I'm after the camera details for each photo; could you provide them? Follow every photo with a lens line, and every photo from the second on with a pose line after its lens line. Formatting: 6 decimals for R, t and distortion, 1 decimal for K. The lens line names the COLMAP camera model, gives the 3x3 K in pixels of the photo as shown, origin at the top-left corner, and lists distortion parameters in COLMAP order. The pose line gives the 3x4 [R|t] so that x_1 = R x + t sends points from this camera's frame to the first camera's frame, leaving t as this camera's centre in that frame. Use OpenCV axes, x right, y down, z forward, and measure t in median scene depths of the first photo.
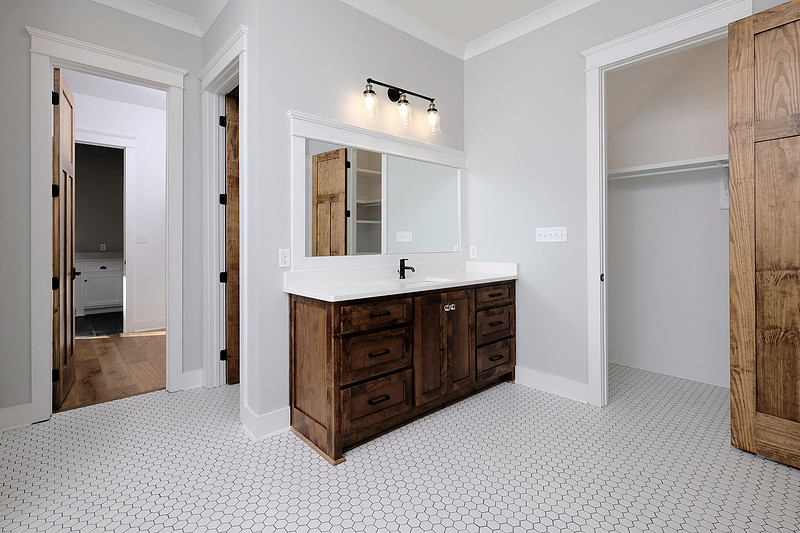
lens RADIAL K [[395.7, 0, 388.3], [0, 395.7, 236.7], [0, 0, 1]] dist [0.001111, 0.000205]
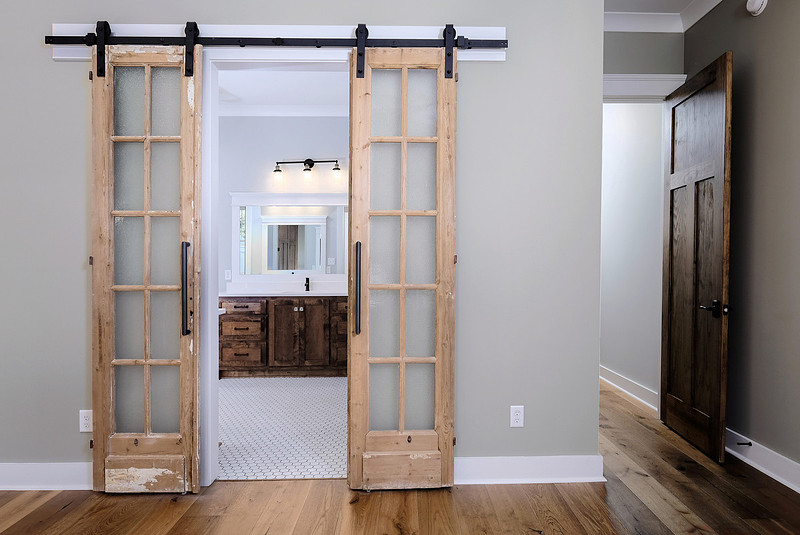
lens RADIAL K [[485.8, 0, 397.9], [0, 485.8, 271.4], [0, 0, 1]] dist [-0.000454, 0.000820]
pose [[0.761112, 0.007528, -0.648577, 1.657661], [0.005973, 0.999809, 0.018615, 0.002170], [0.648593, -0.018042, 0.760921, -0.169650]]
